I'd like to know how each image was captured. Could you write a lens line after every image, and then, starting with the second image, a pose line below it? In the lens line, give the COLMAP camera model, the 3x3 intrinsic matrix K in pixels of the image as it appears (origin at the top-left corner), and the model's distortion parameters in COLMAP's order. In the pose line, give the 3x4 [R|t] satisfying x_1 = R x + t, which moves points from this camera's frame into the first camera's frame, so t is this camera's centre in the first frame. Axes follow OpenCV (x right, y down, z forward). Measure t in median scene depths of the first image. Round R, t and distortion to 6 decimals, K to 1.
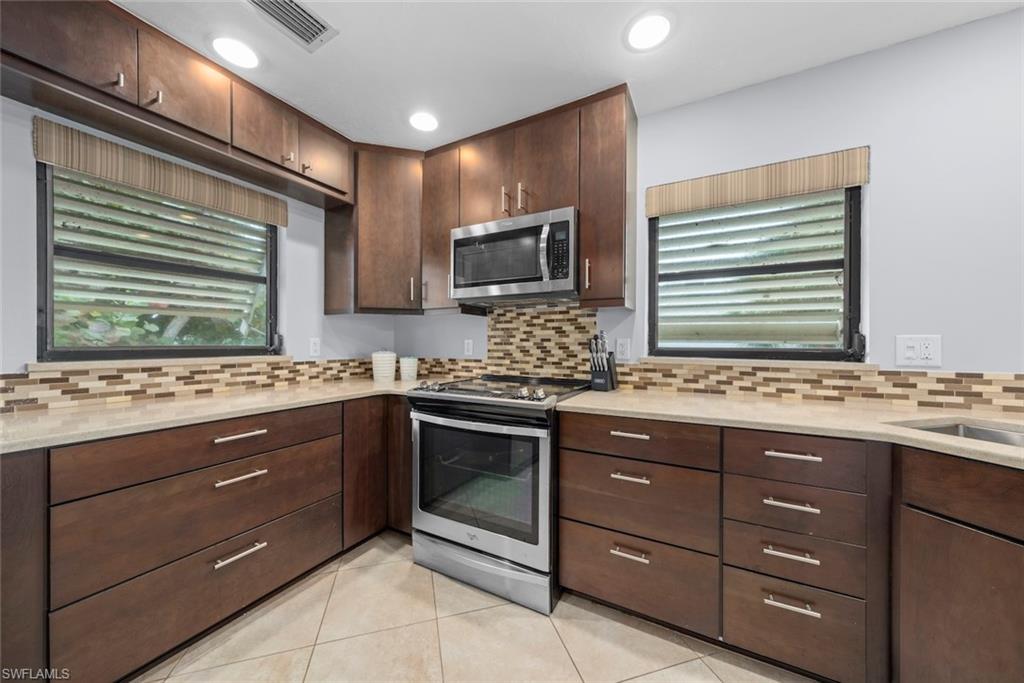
lens RADIAL K [[355.3, 0, 511.0], [0, 355.3, 342.7], [0, 0, 1]] dist [-0.000612, -0.000041]
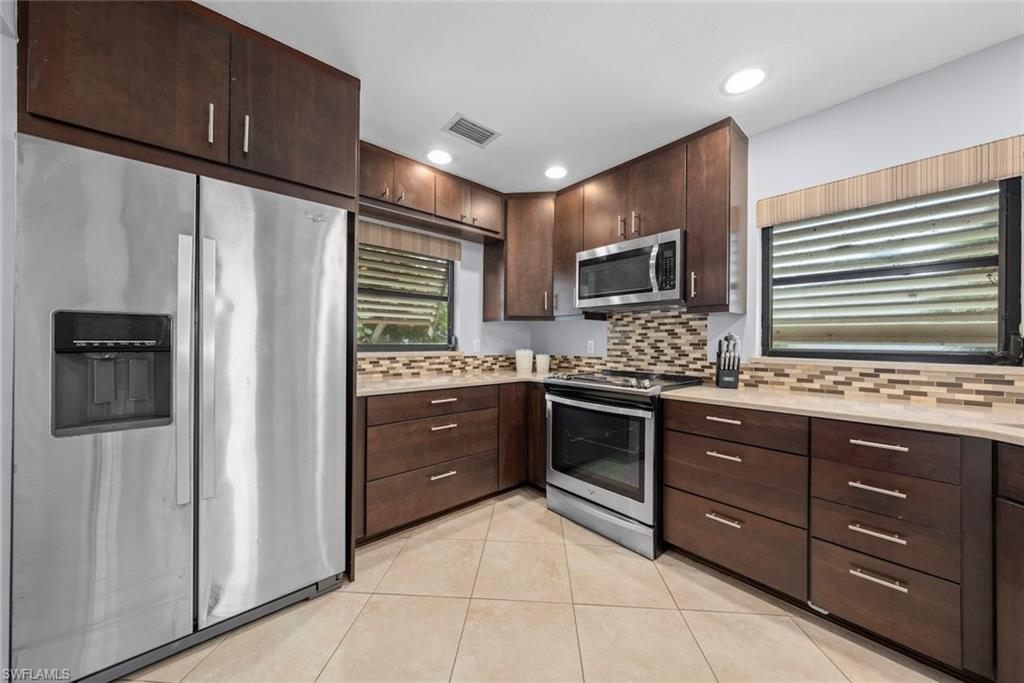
lens RADIAL K [[352.7, 0, 514.1], [0, 352.7, 341.7], [0, 0, 1]] dist [-0.000921, -0.000006]
pose [[0.941405, 0.003818, -0.337255, 0.050505], [-0.004866, 0.999986, -0.002261, -0.000743], [0.337242, 0.003770, 0.941410, -0.279039]]
